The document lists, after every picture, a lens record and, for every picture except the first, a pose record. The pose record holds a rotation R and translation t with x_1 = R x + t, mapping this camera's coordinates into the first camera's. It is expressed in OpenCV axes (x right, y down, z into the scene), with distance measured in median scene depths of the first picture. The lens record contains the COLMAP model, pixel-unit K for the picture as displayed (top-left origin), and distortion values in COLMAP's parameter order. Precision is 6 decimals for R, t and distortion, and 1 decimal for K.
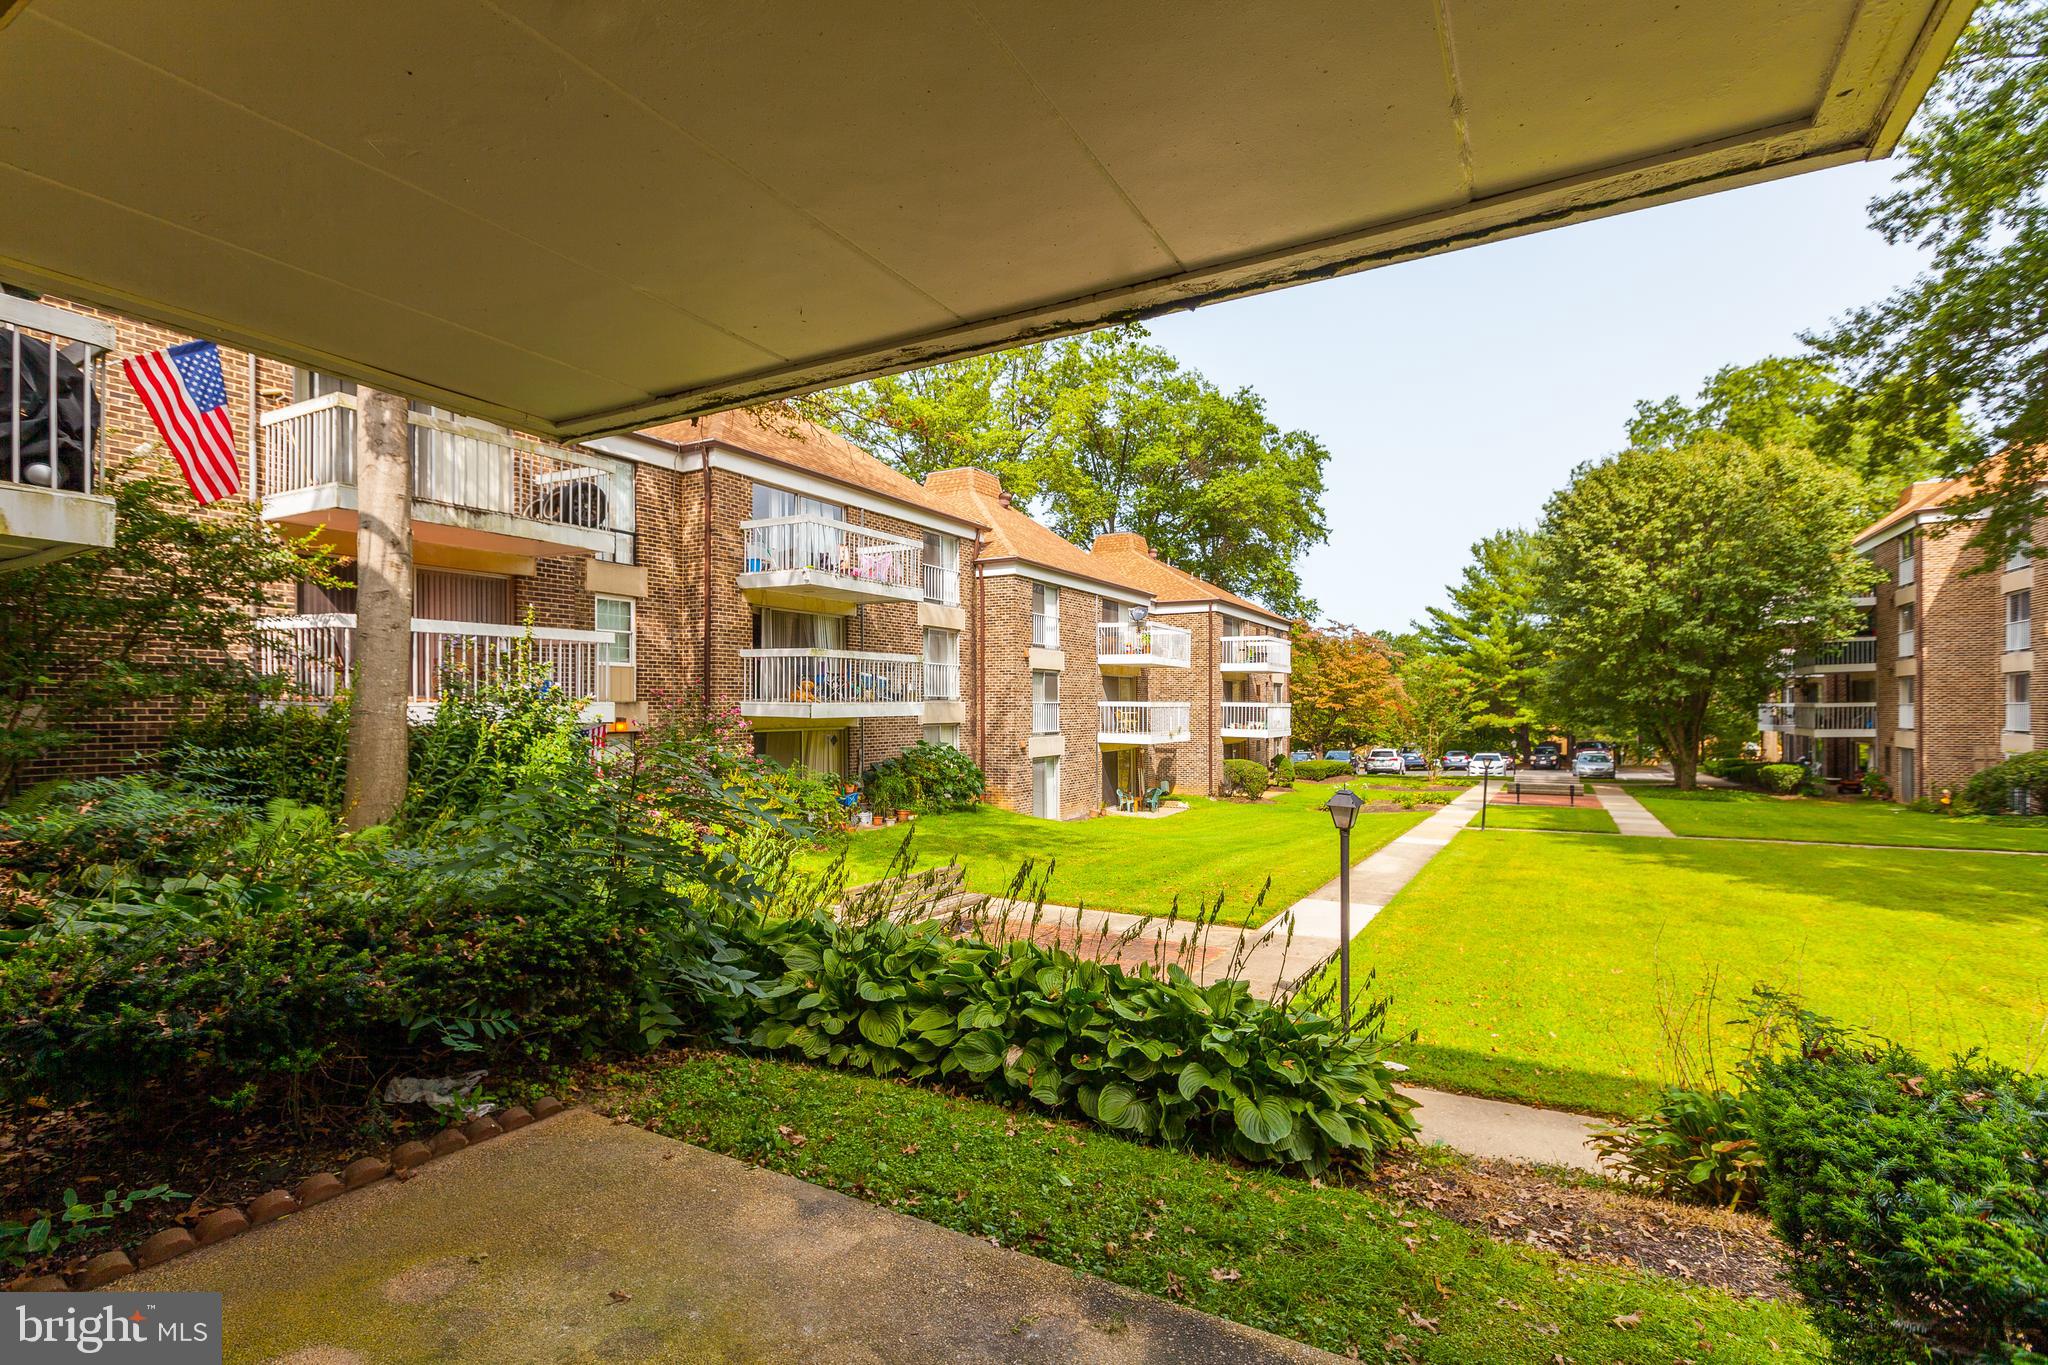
lens RADIAL K [[925.7, 0, 1010.5], [0, 925.7, 710.7], [0, 0, 1]] dist [-0.020749, 0.008766]
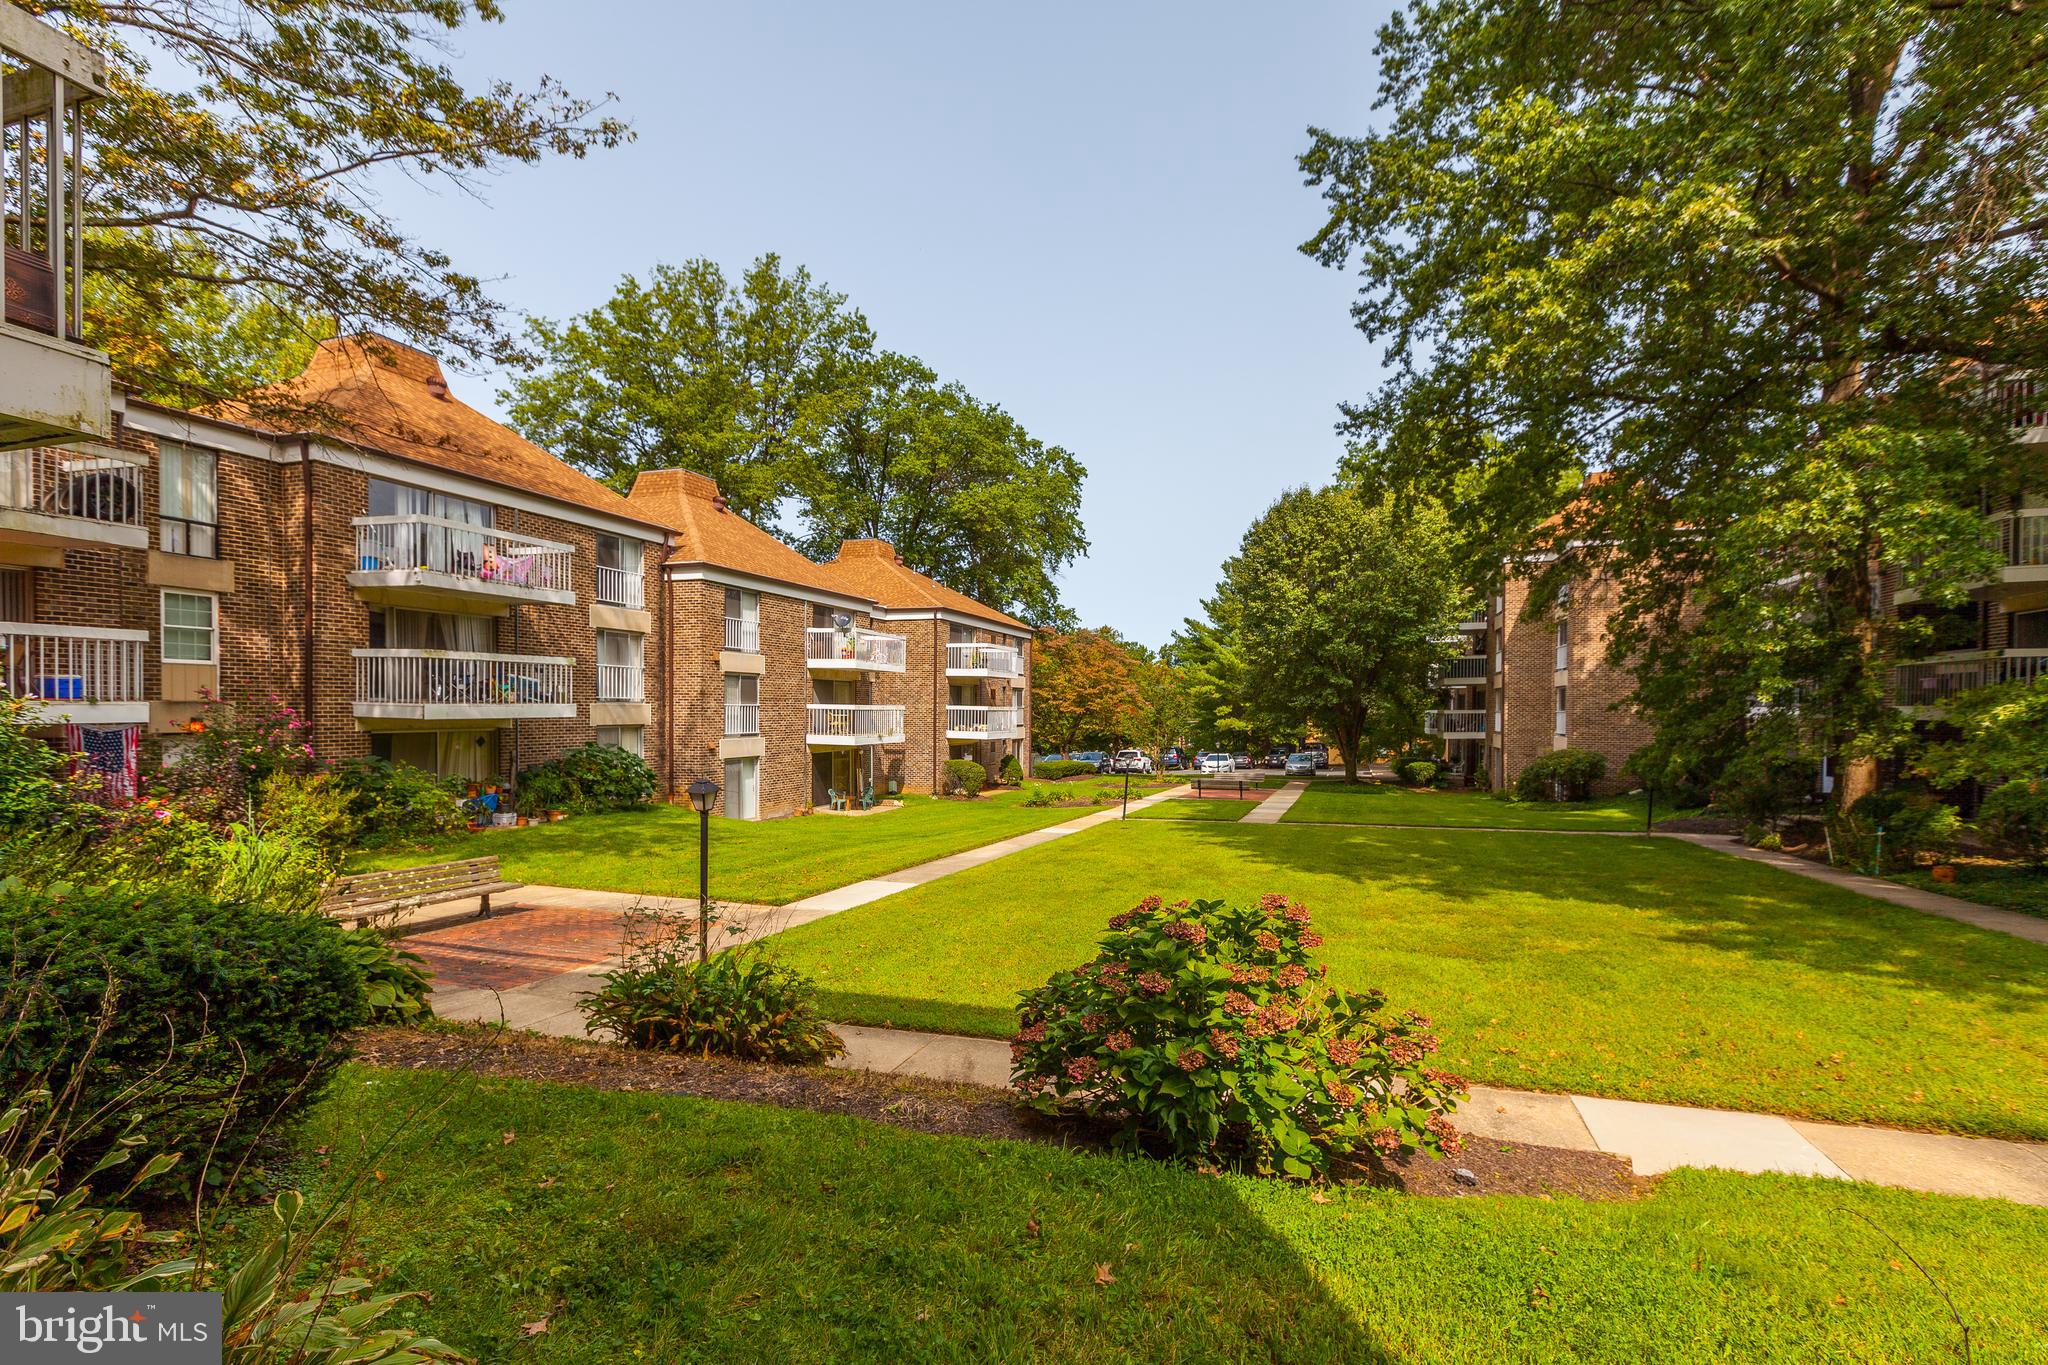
lens RADIAL K [[925.7, 0, 1034.6], [0, 925.7, 735.8], [0, 0, 1]] dist [-0.020749, 0.008766]
pose [[0.975842, 0.000060, 0.218478, 0.105509], [-0.005472, 0.999693, 0.024169, -0.001043], [-0.218410, -0.024781, 0.975543, -0.057809]]
